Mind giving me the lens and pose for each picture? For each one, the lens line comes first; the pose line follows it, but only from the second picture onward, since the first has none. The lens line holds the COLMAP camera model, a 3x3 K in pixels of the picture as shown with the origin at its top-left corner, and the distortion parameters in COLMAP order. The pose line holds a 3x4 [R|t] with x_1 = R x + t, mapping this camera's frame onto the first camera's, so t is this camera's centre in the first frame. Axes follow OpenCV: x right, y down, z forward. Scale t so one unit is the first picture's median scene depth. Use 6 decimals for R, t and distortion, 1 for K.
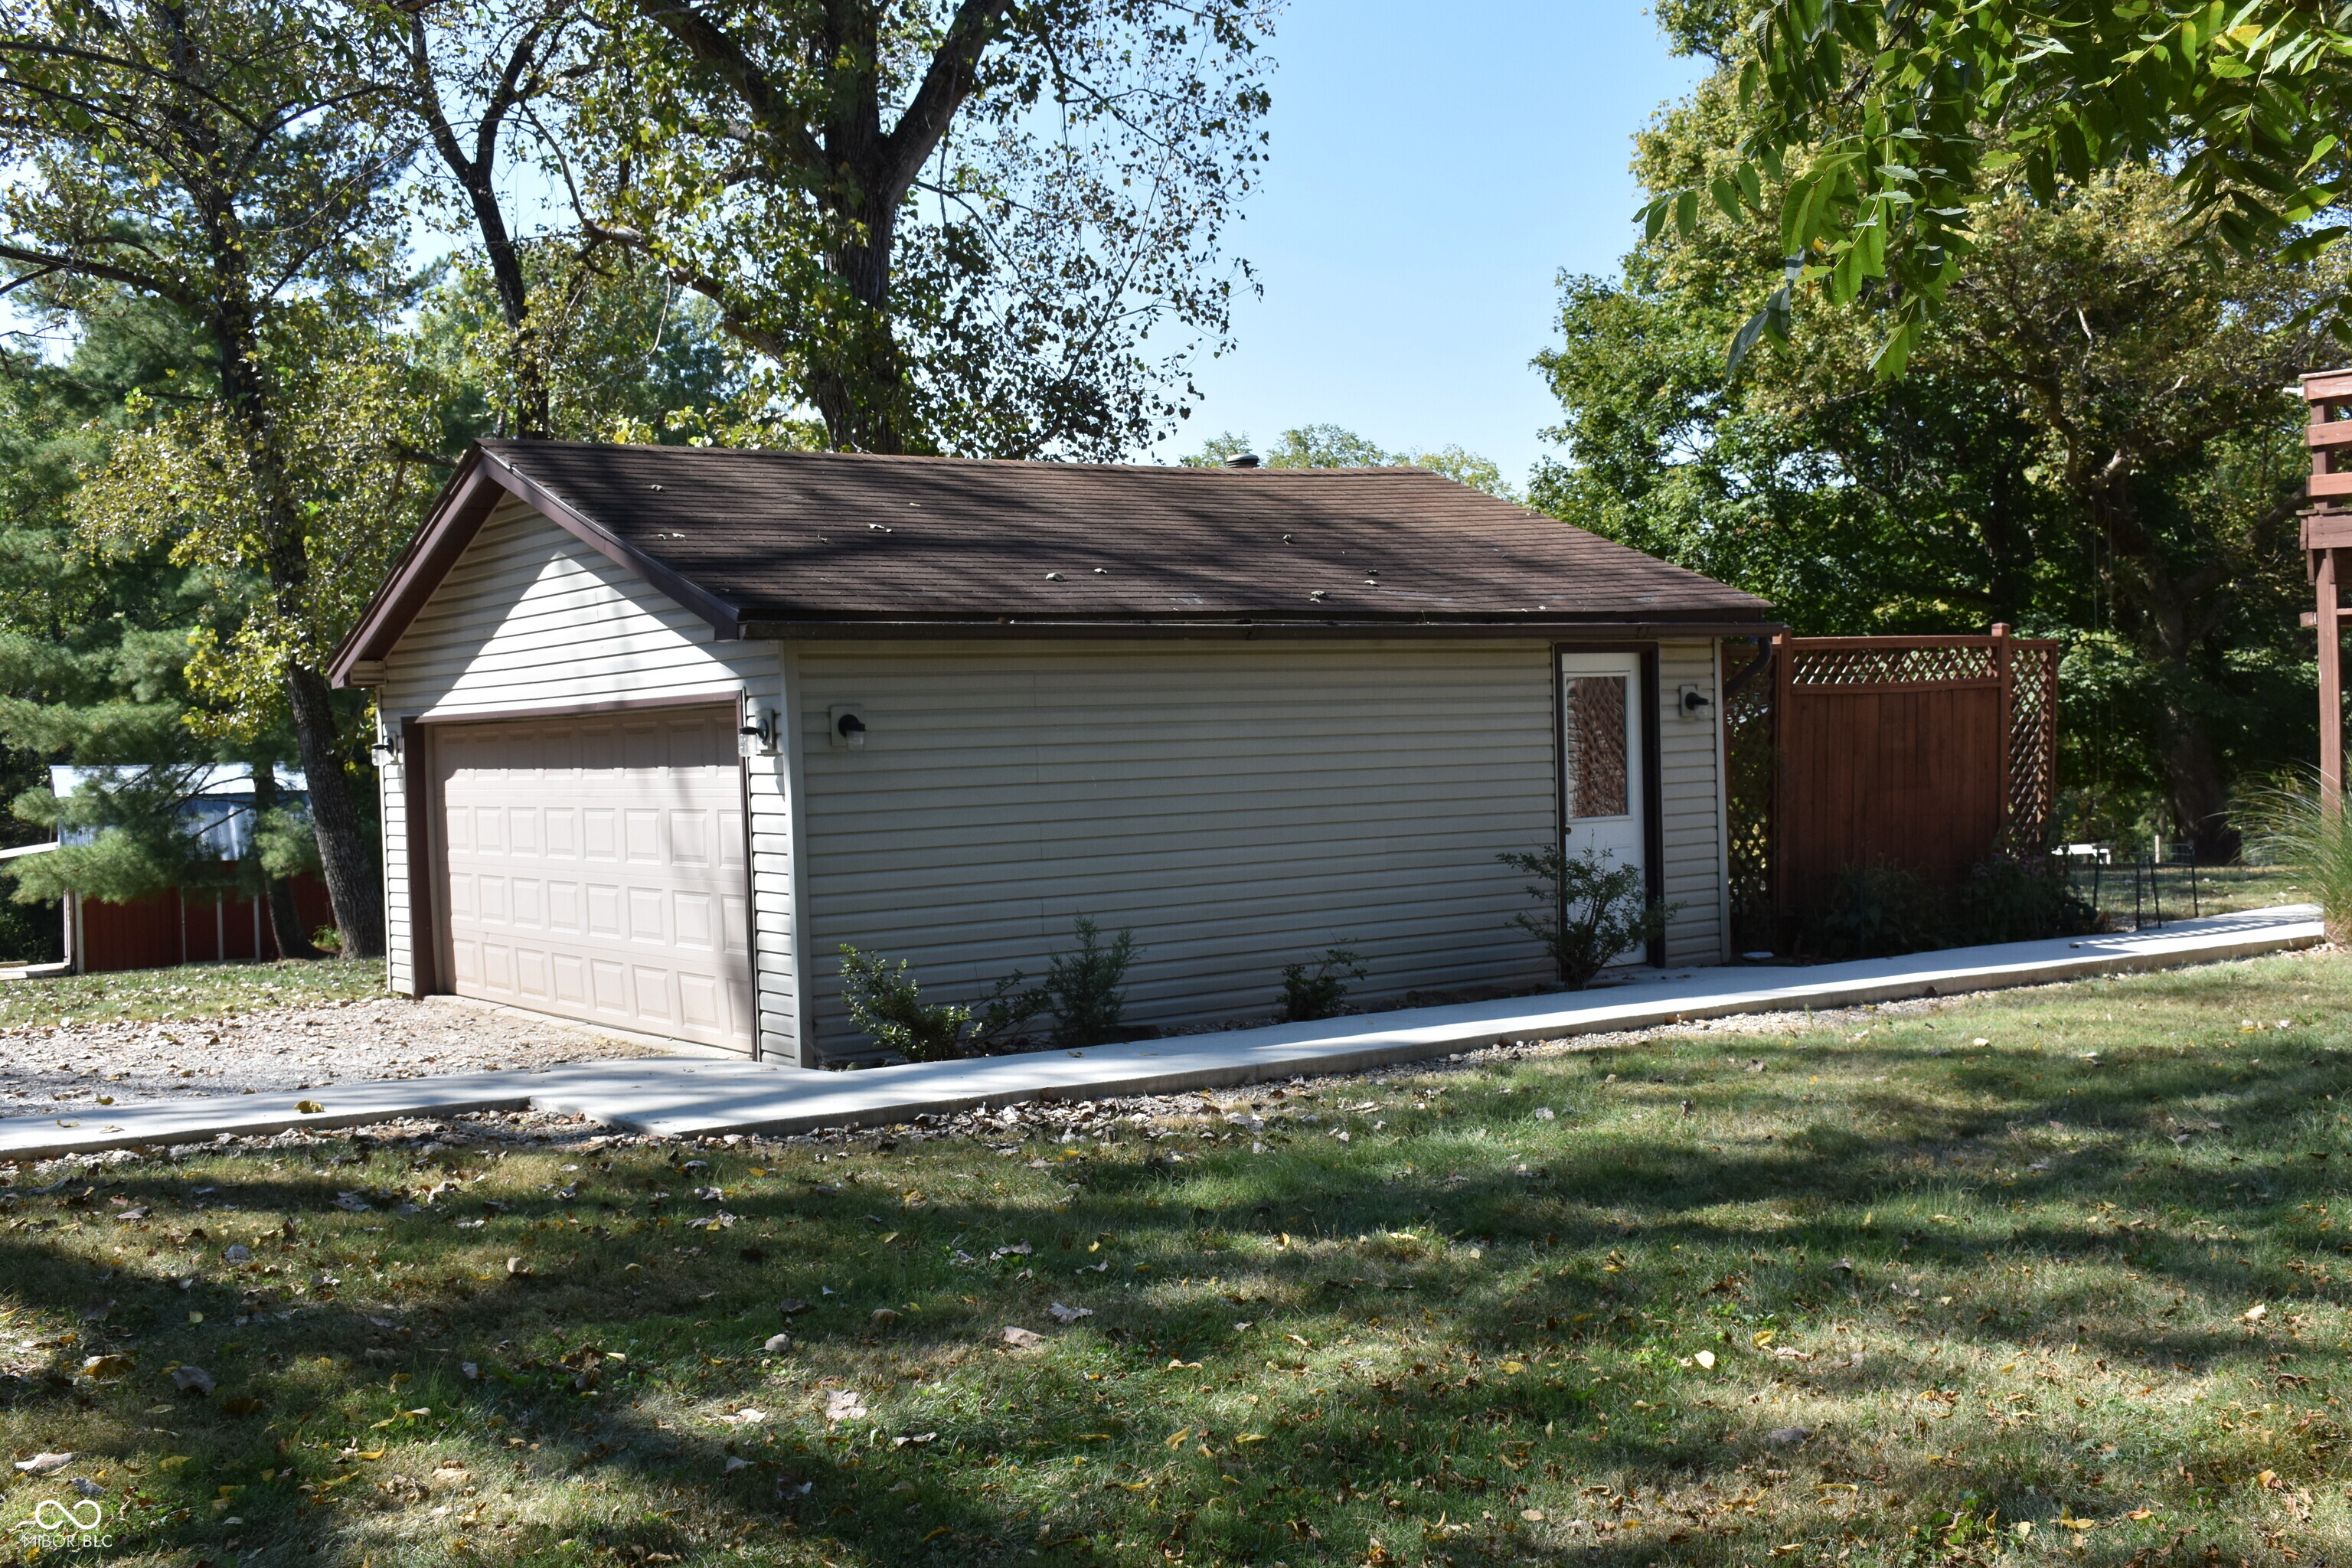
lens RADIAL K [[2482.0, 0, 1176.0], [0, 2482.0, 784.0], [0, 0, 1]] dist [0.061828, 0.020044]
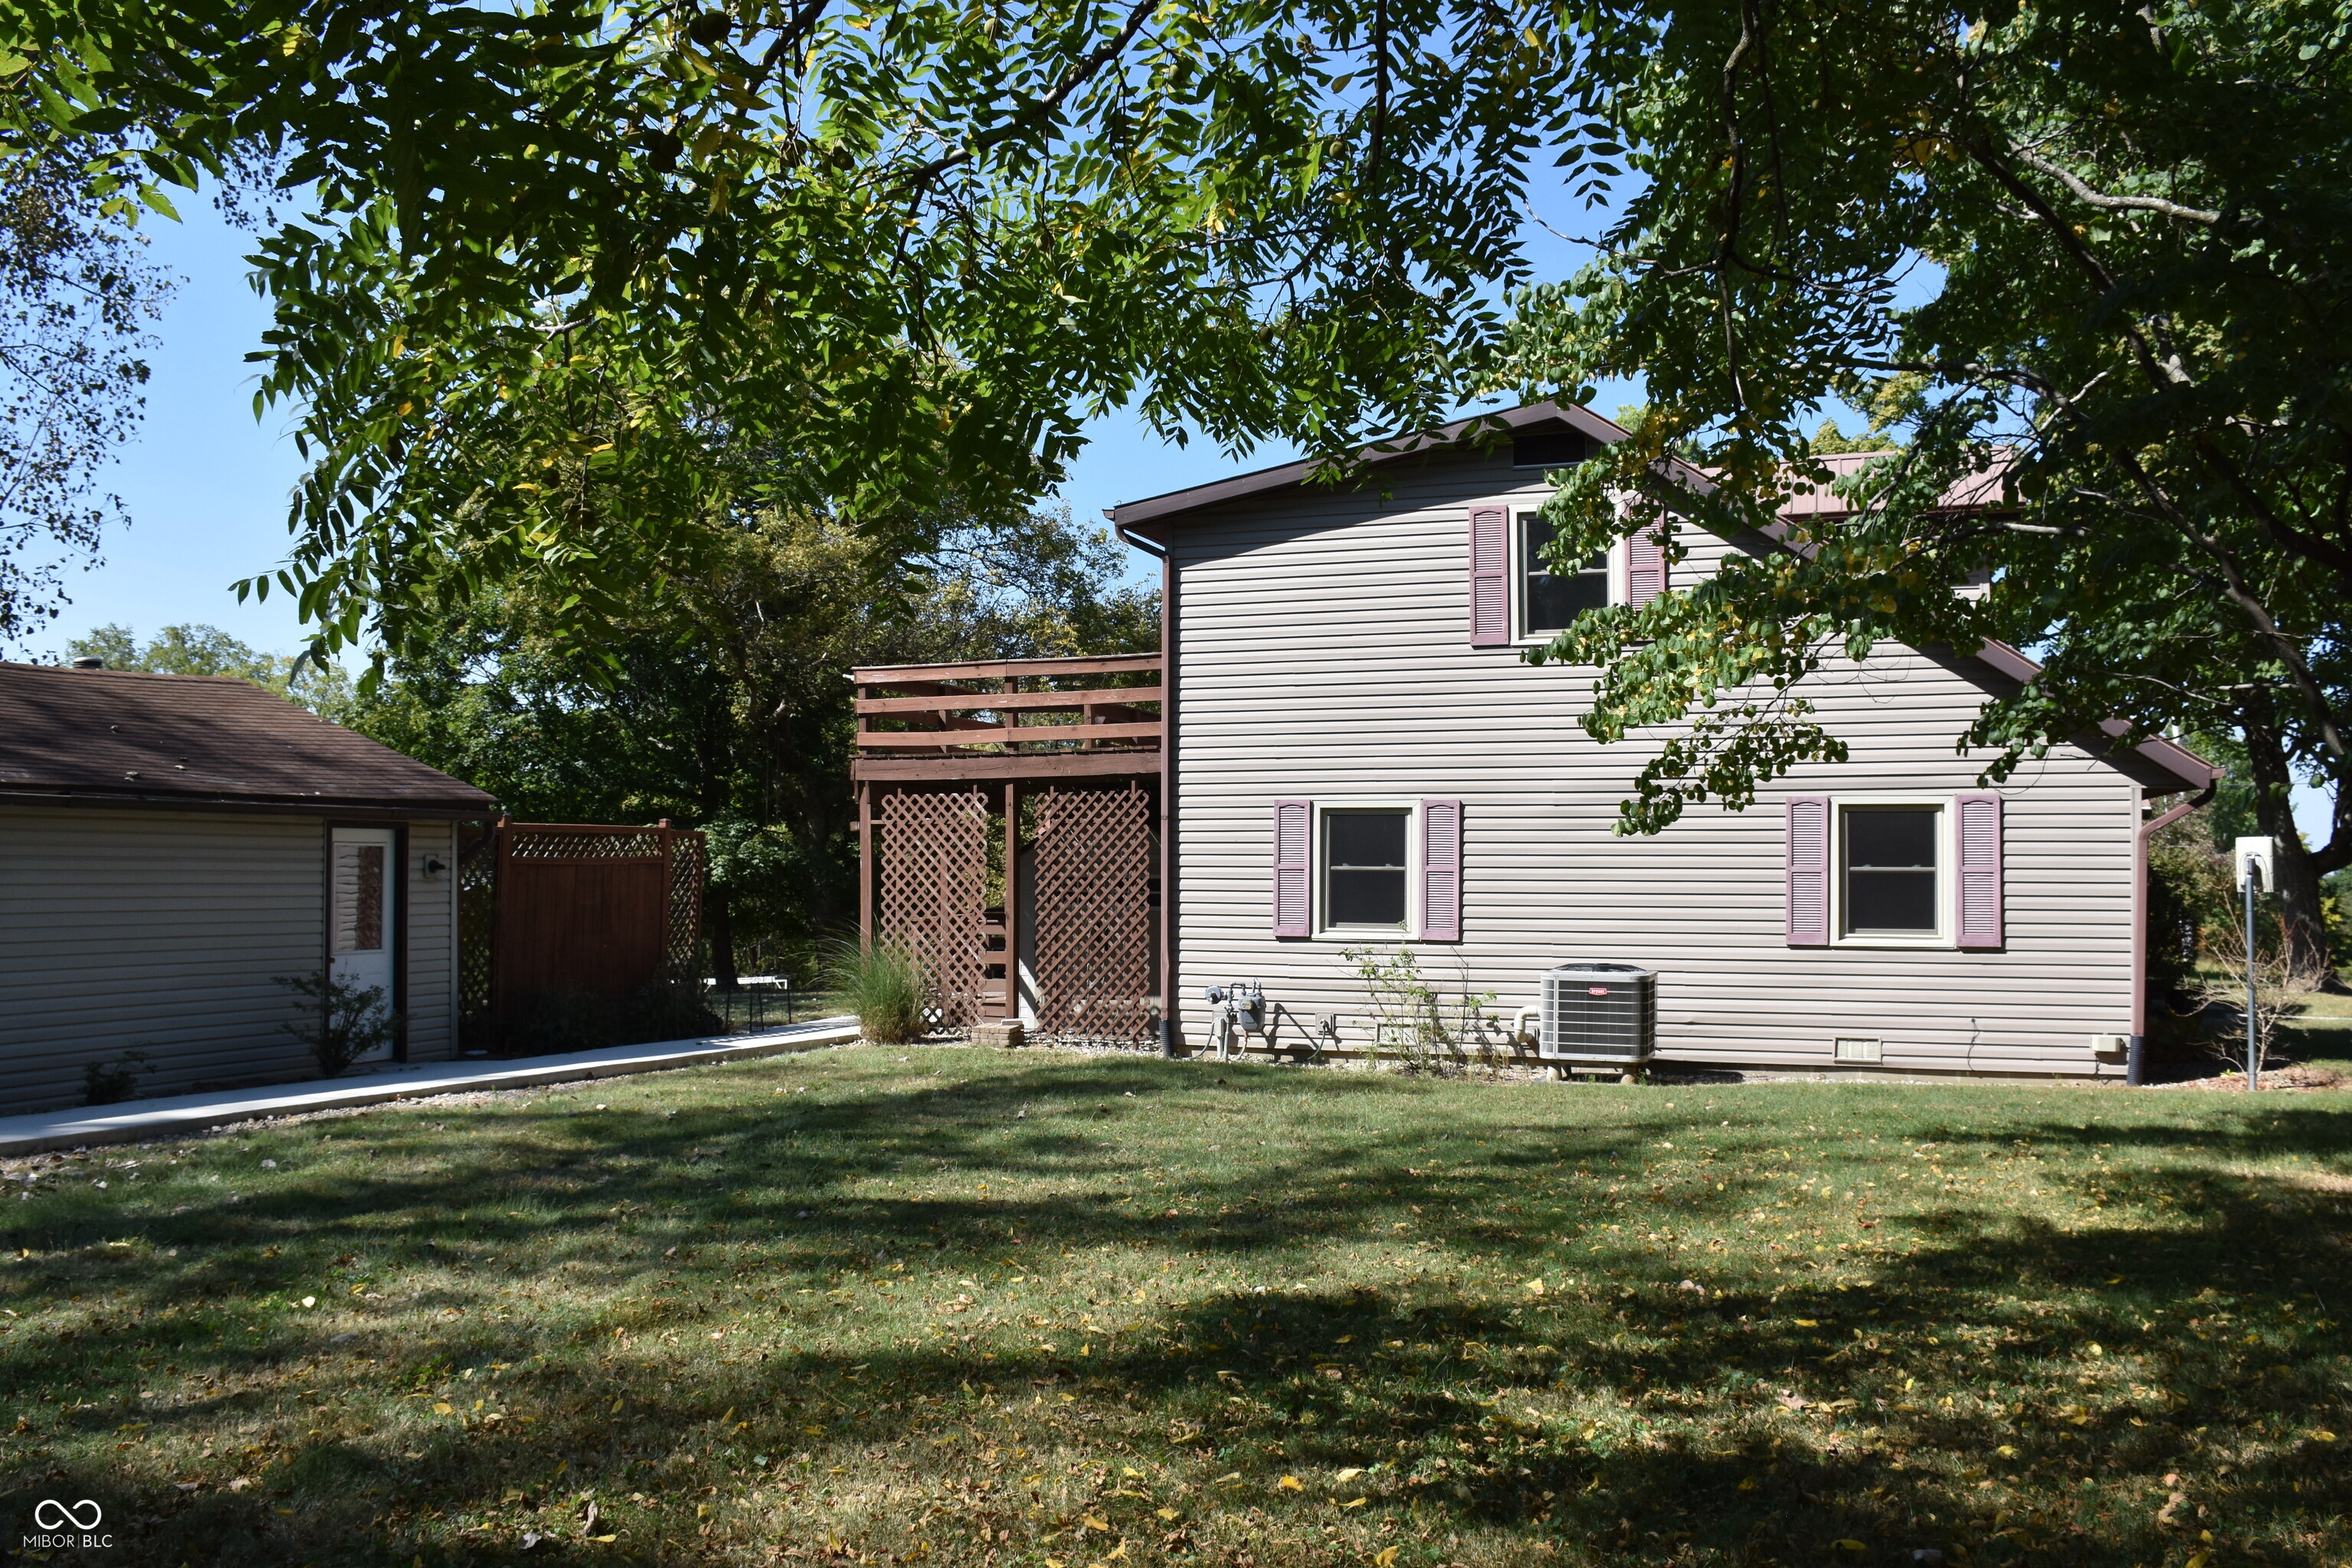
lens RADIAL K [[1944.3, 0, 1176.0], [0, 1944.3, 784.0], [0, 0, 1]] dist [-0.120452, 0.117338]
pose [[0.862311, 0.051780, 0.503725, 0.026964], [-0.013558, 0.996762, -0.079252, -0.000561], [-0.506197, 0.061511, 0.860221, -0.115278]]
